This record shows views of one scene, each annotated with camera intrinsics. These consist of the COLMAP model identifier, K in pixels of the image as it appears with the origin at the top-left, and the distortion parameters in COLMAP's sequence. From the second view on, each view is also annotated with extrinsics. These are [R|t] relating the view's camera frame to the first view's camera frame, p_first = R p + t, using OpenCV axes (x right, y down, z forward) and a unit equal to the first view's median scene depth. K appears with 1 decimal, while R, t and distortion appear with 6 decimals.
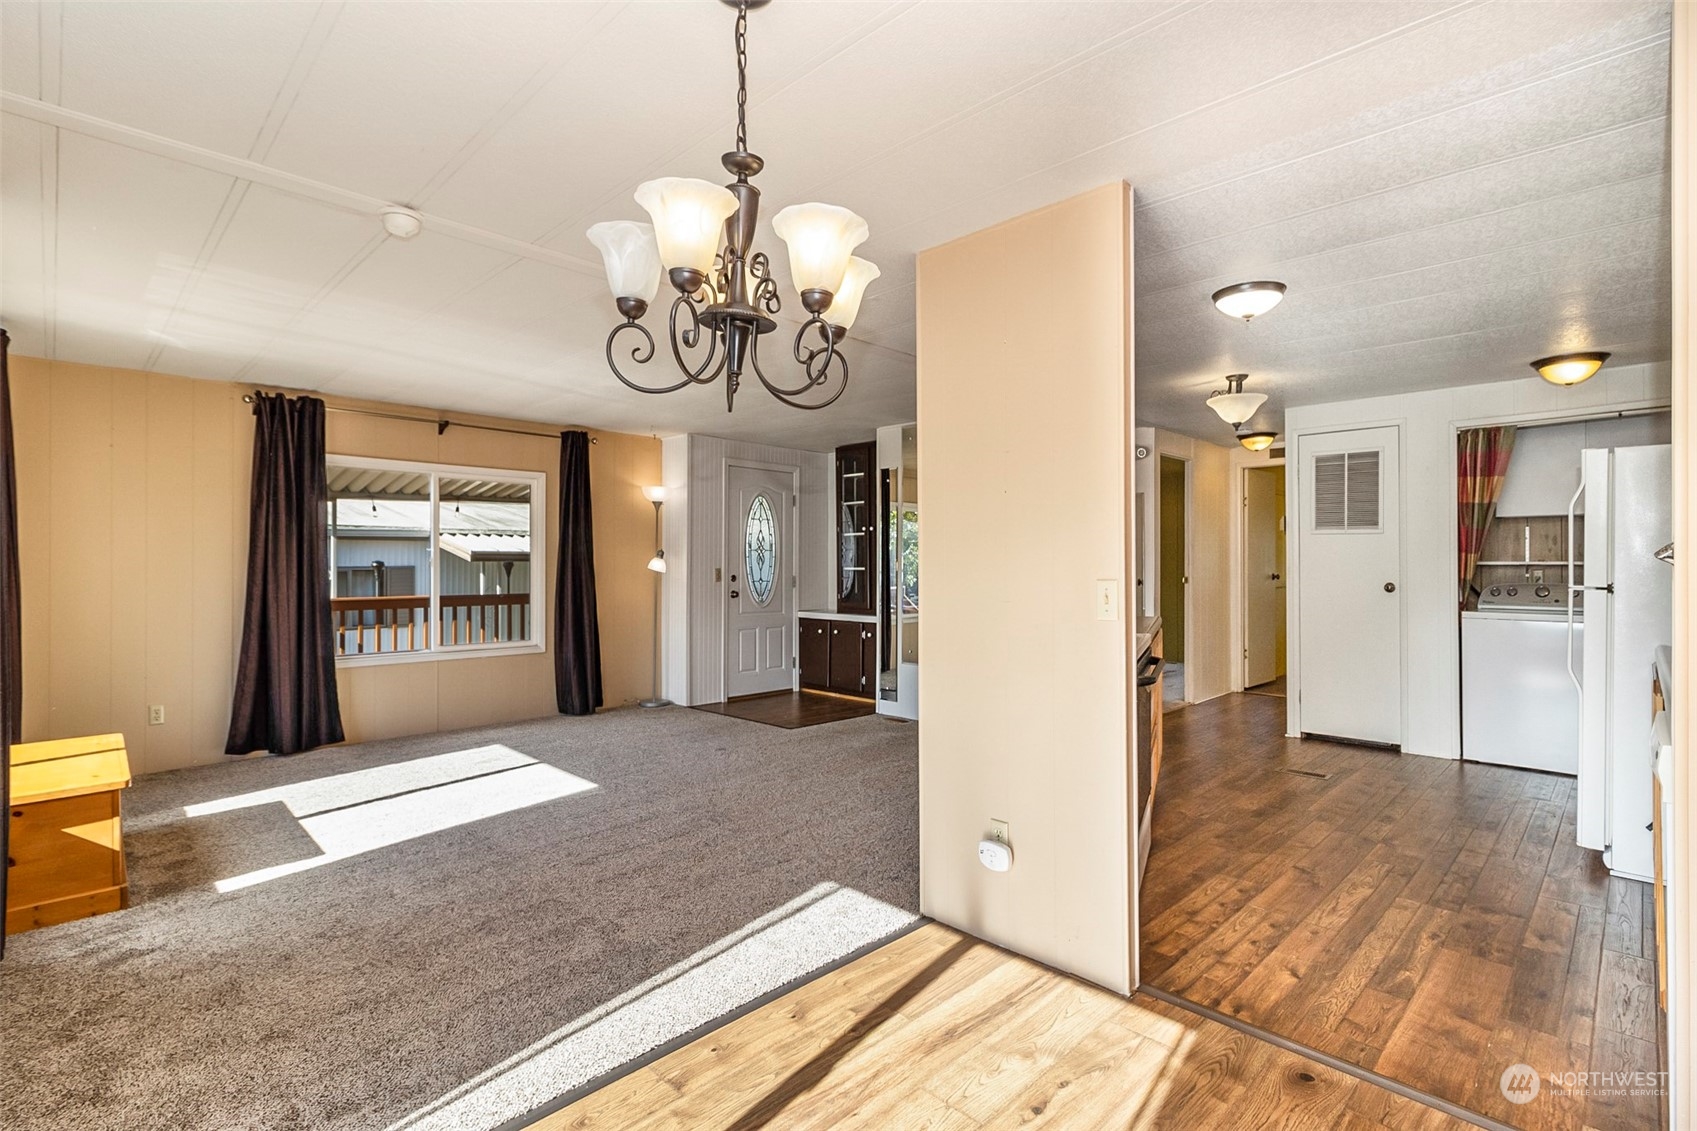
lens RADIAL K [[786.1, 0, 775.3], [0, 786.1, 566.0], [0, 0, 1]] dist [0.001648, 0.000341]
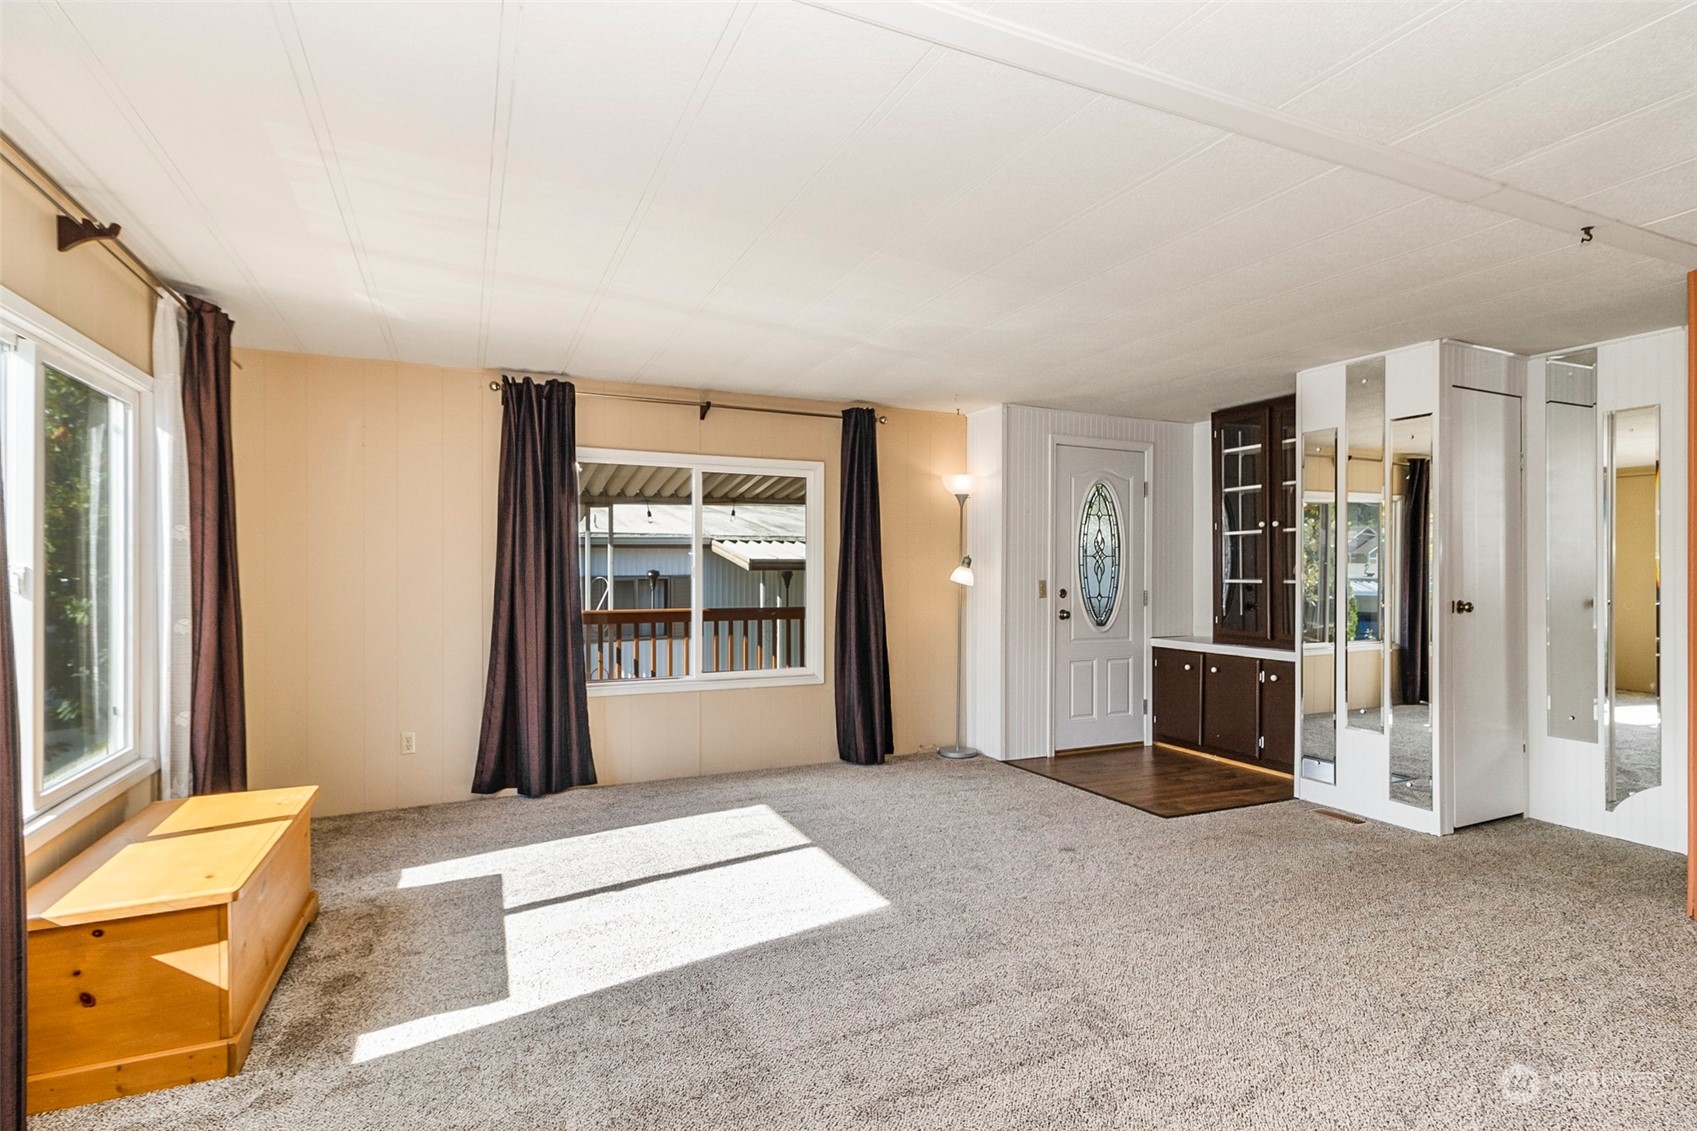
lens RADIAL K [[783.0, 0, 823.5], [0, 783.0, 569.8], [0, 0, 1]] dist [0.003154, 0.000245]
pose [[0.956072, -0.001371, -0.293129, -0.057004], [0.000347, 0.999994, -0.003546, -0.004874], [0.293132, 0.003289, 0.956066, 0.230858]]
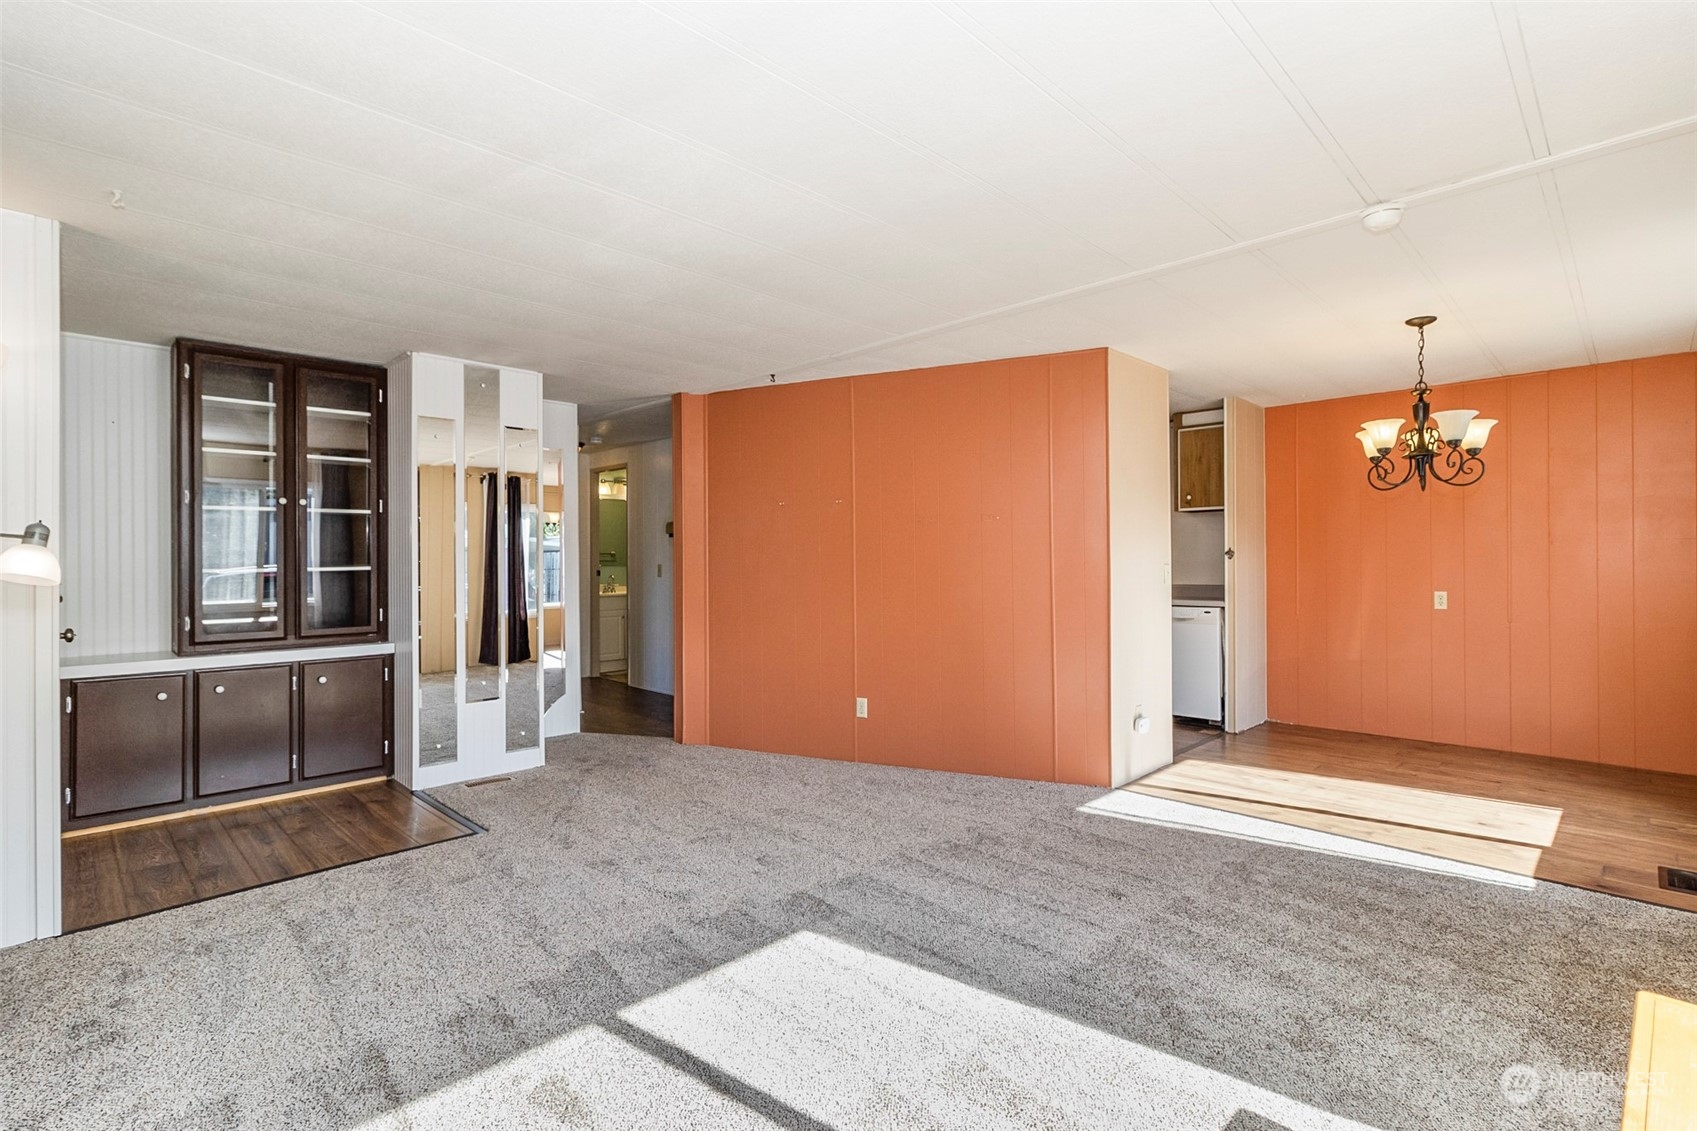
lens RADIAL K [[830.6, 0, 843.1], [0, 830.6, 558.6], [0, 0, 1]] dist [0.006408, 0.001435]
pose [[-0.061938, -0.002250, 0.998077, -0.588158], [0.009783, 0.999948, 0.002862, -0.003204], [-0.998032, 0.009942, -0.061913, 0.687787]]
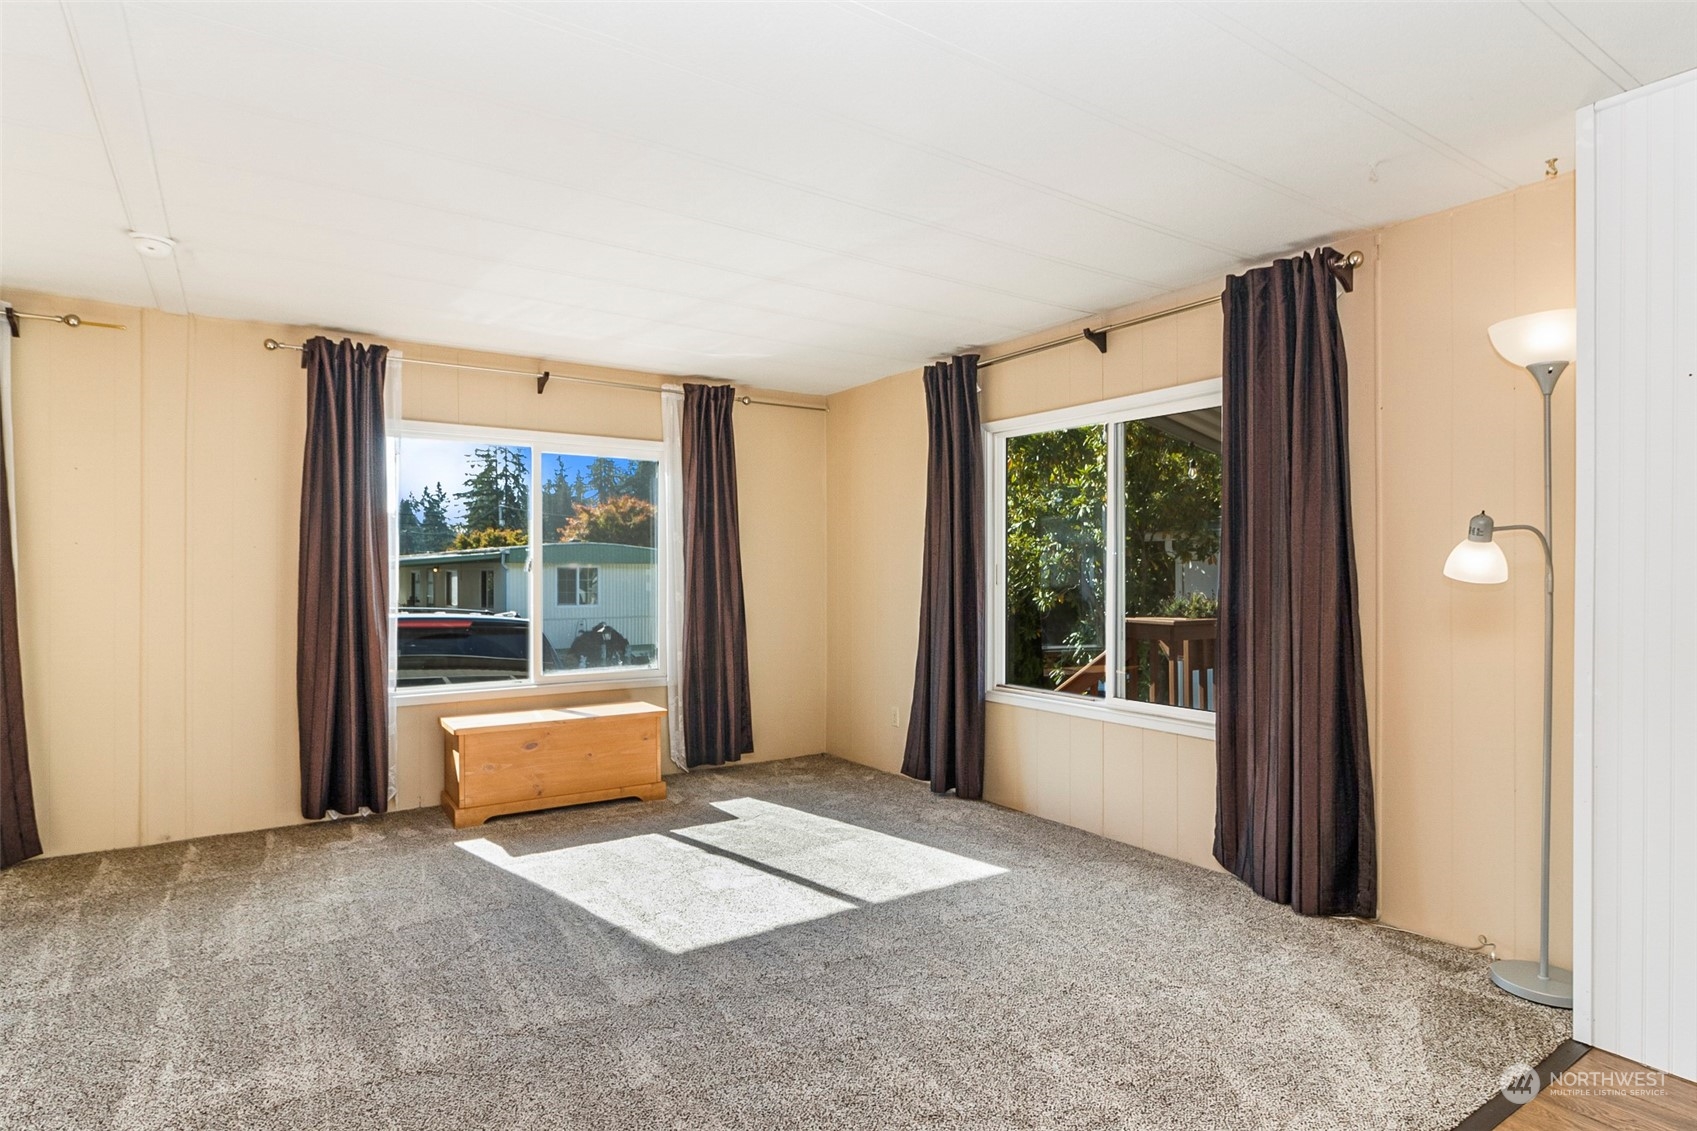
lens RADIAL K [[901.6, 0, 870.9], [0, 901.6, 575.8], [0, 0, 1]] dist [0.002309, -0.001644]
pose [[-0.081206, 0.000446, -0.996697, 0.267157], [-0.003173, 0.999995, 0.000706, 0.005729], [0.996692, 0.003220, -0.081204, 0.817342]]
